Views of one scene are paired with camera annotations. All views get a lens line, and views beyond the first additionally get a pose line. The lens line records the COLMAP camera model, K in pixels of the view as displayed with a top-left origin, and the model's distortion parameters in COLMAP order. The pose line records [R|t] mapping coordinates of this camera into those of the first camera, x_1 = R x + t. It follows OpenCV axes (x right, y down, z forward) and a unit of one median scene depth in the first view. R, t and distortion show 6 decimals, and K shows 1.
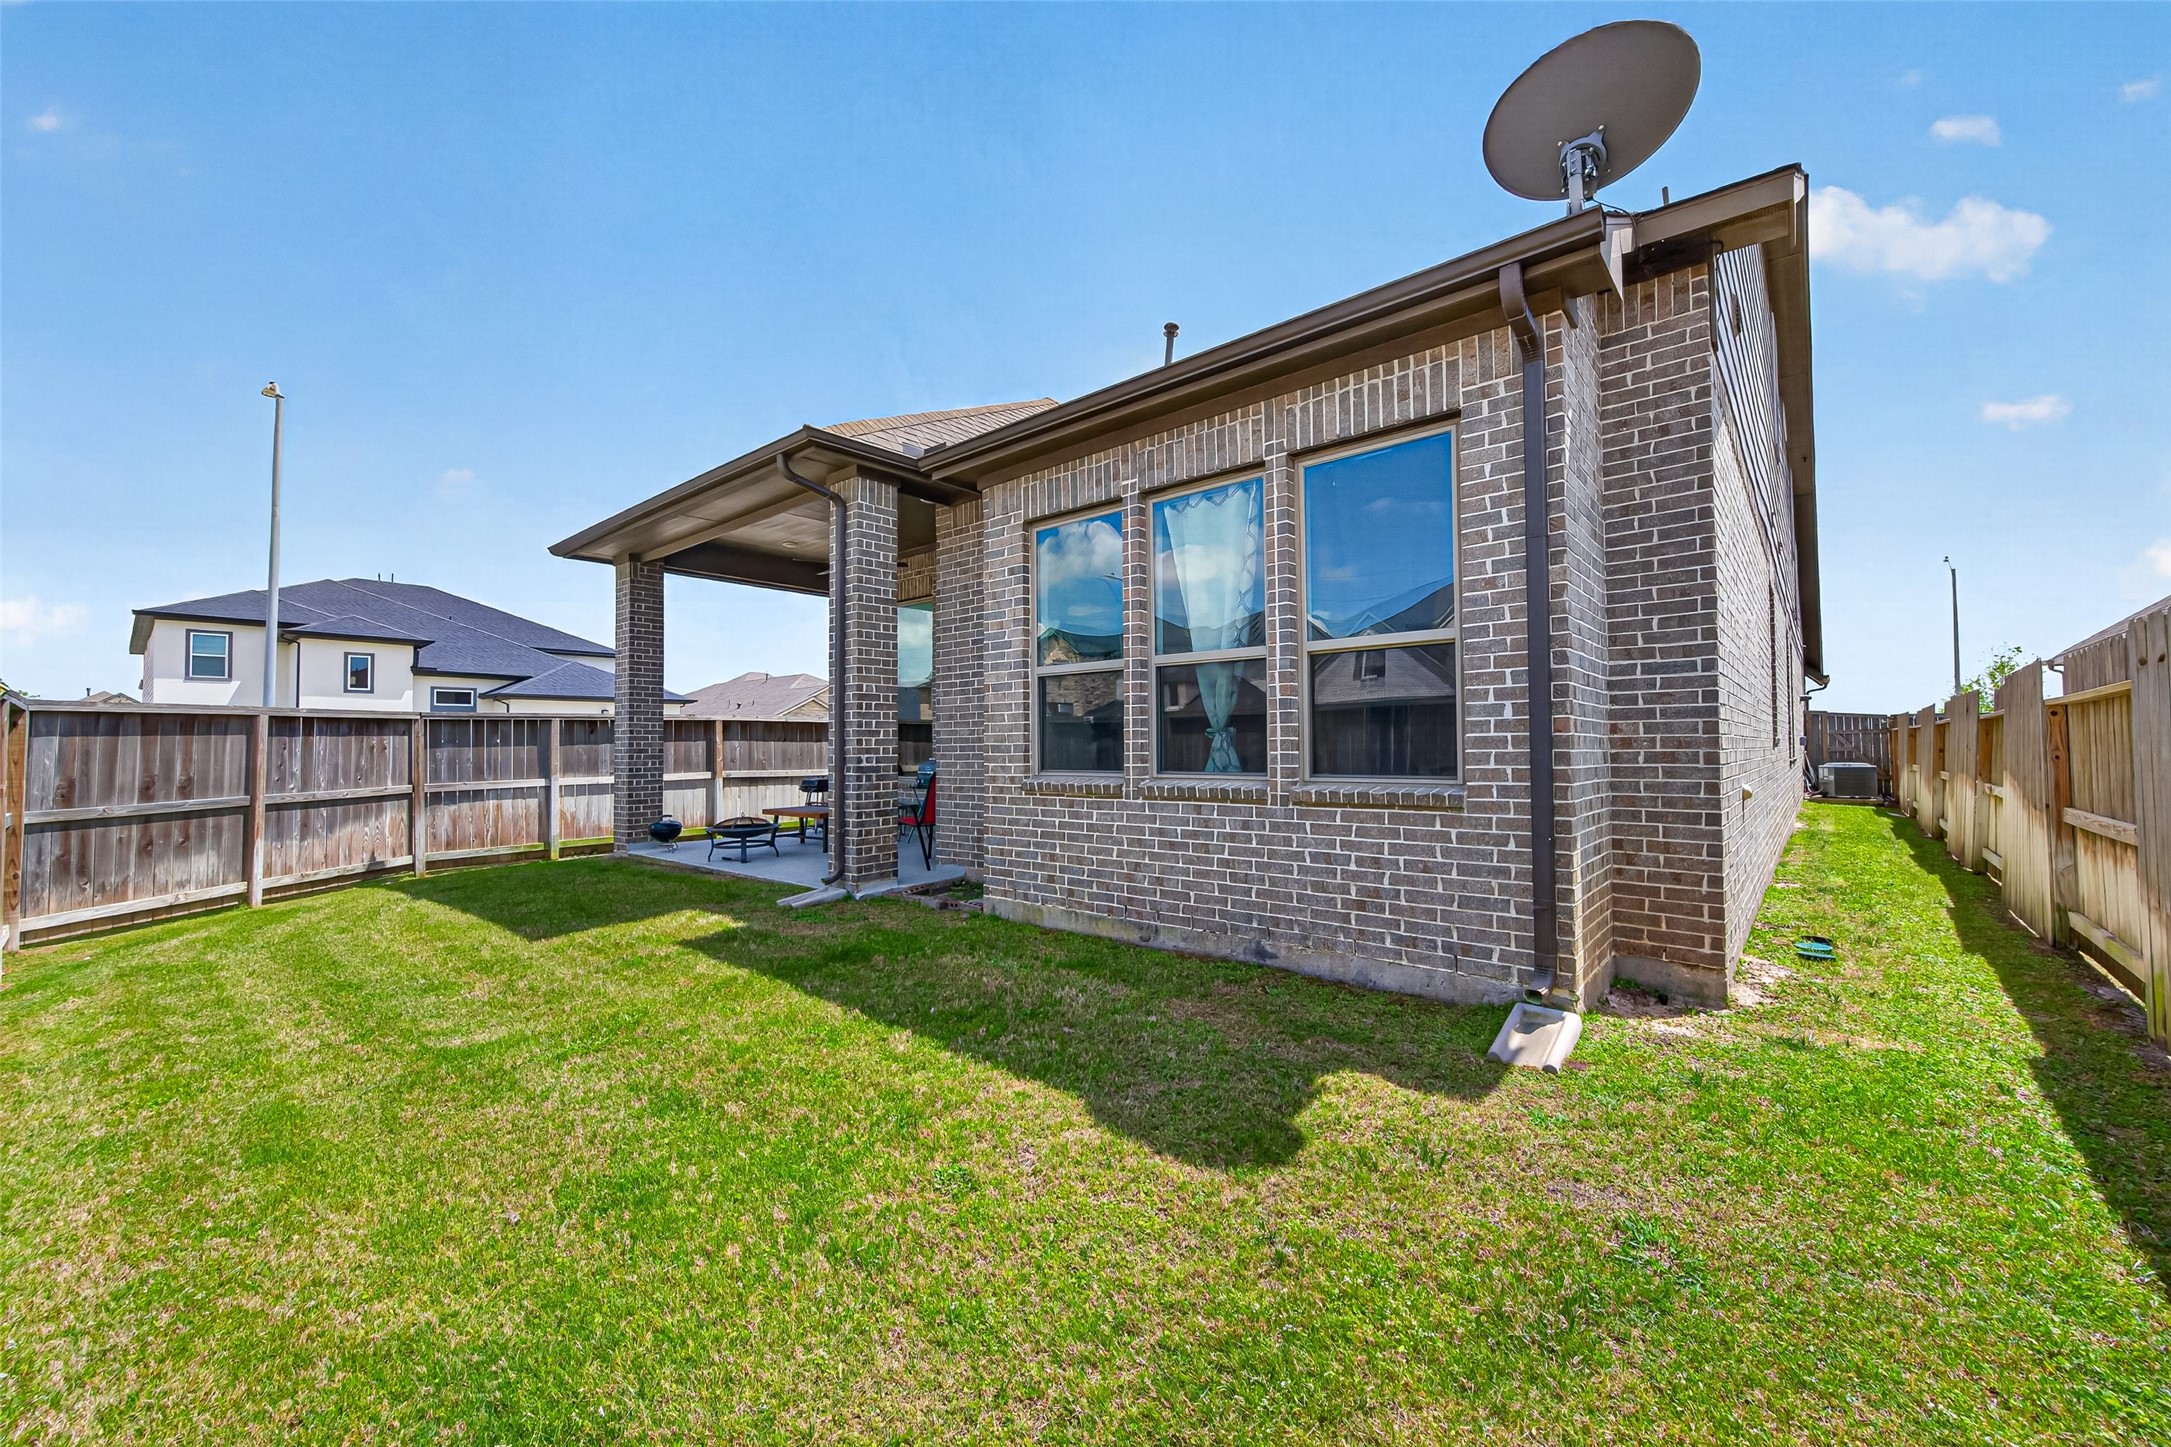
lens RADIAL K [[845.1, 0, 1097.2], [0, 845.1, 727.9], [0, 0, 1]] dist [0.008159, -0.000115]
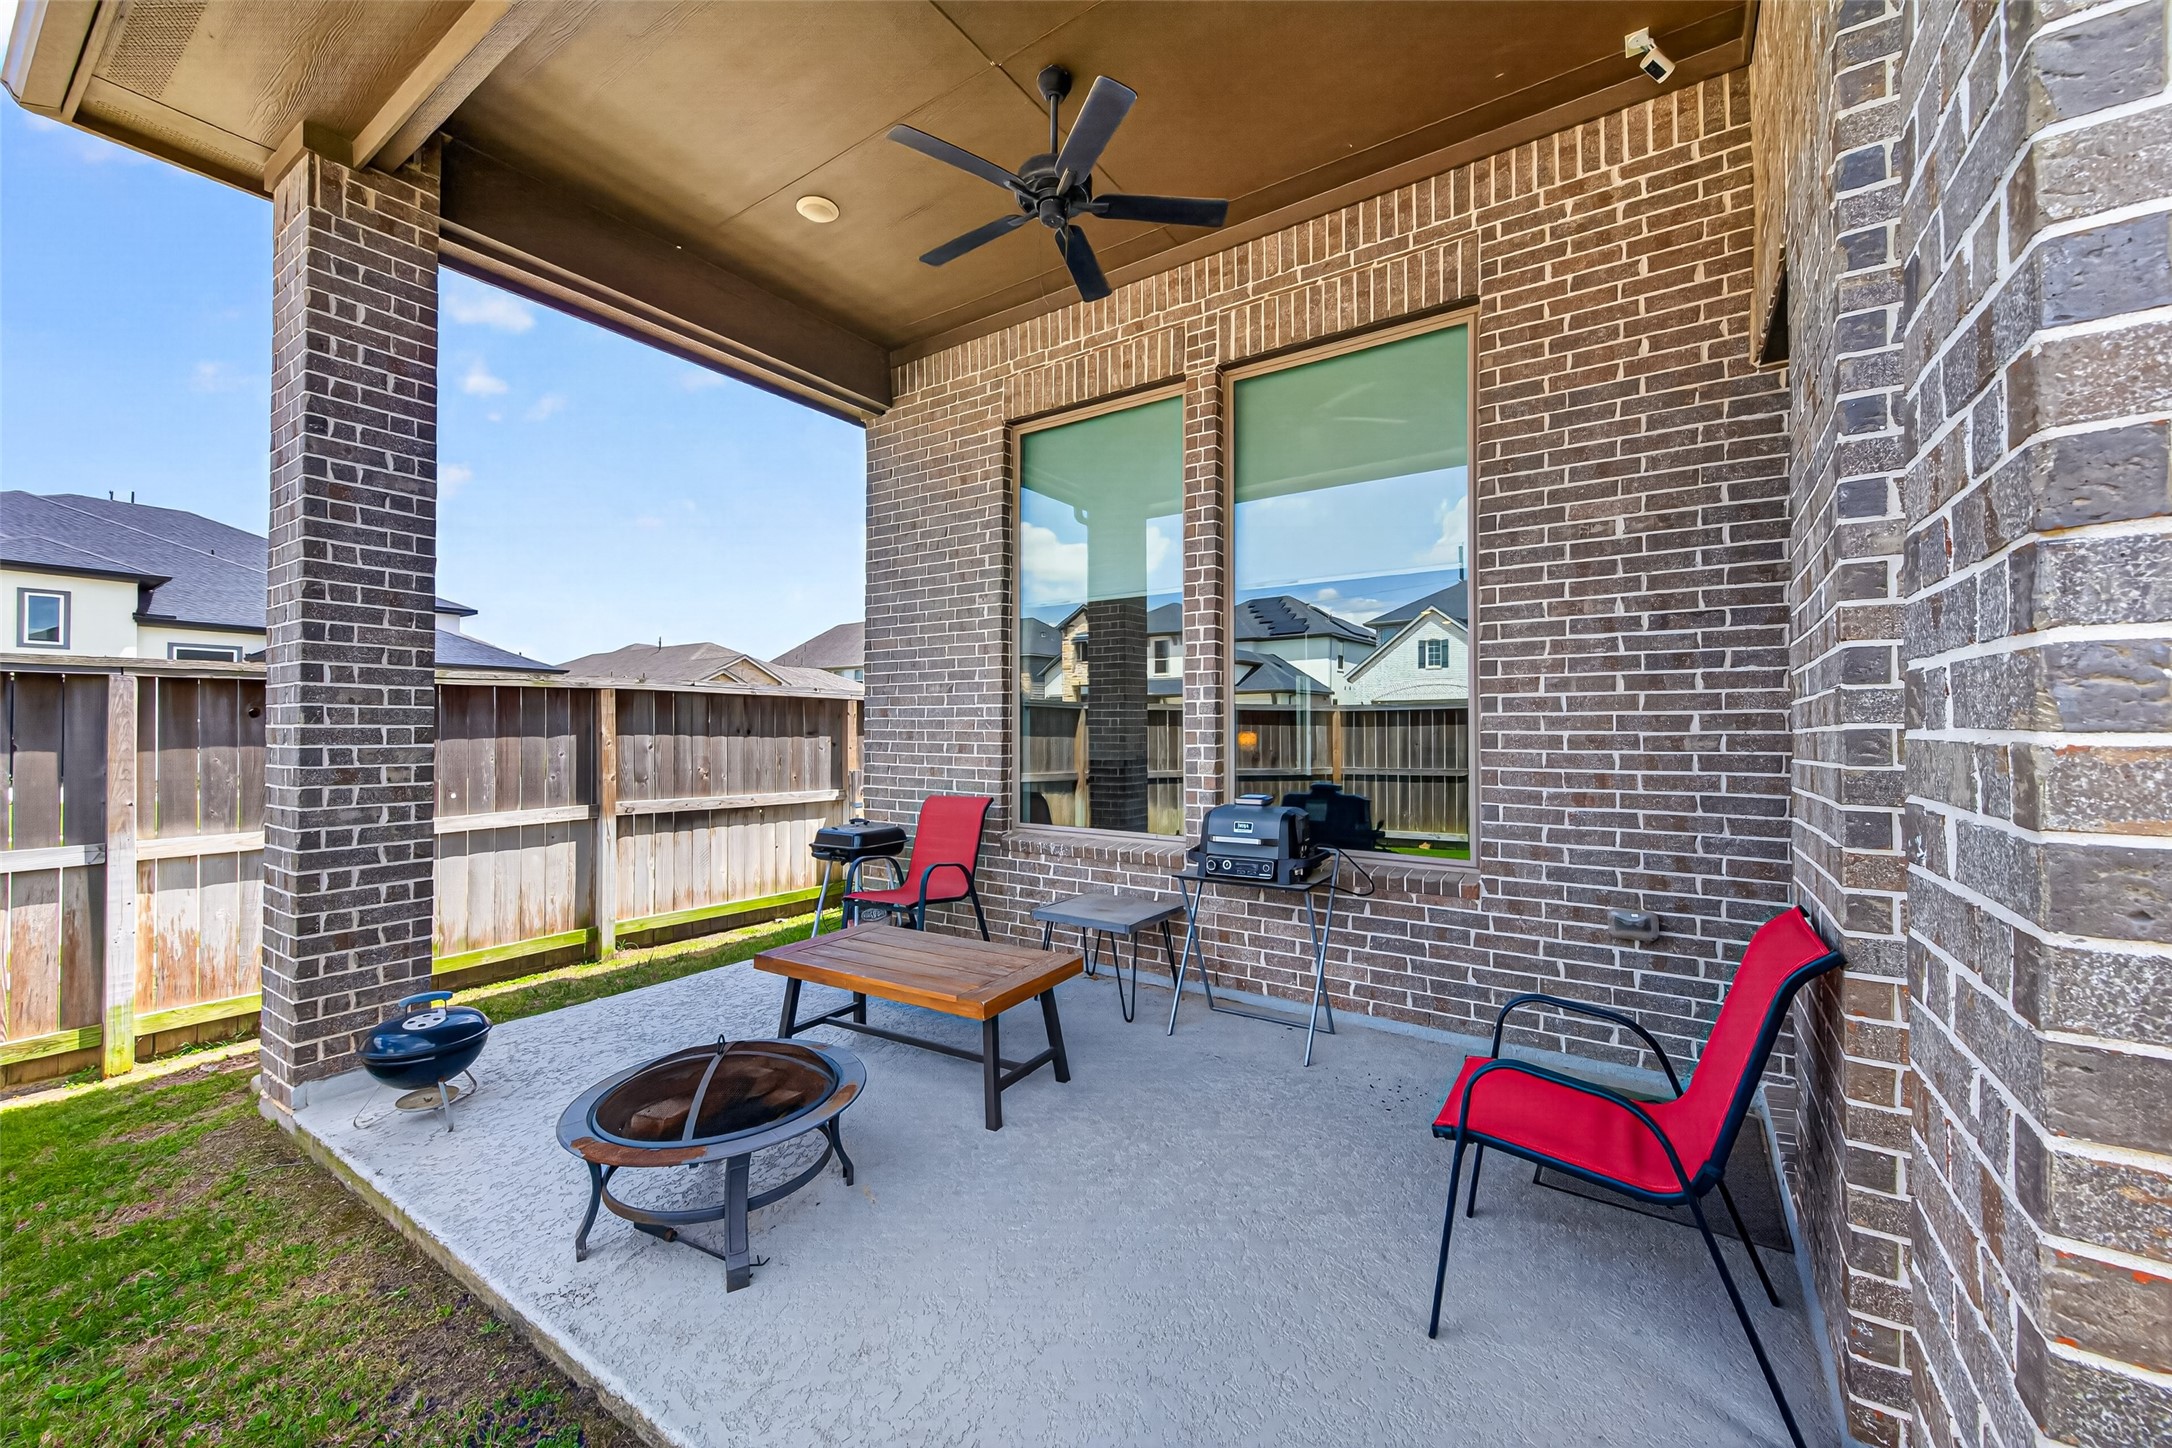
lens RADIAL K [[845.5, 0, 1085.8], [0, 845.5, 727.1], [0, 0, 1]] dist [0.008159, -0.000115]
pose [[0.994597, 0.010344, 0.103291, -0.244631], [-0.012138, 0.999786, 0.016757, 0.000914], [-0.103096, -0.017920, 0.994510, 0.534961]]
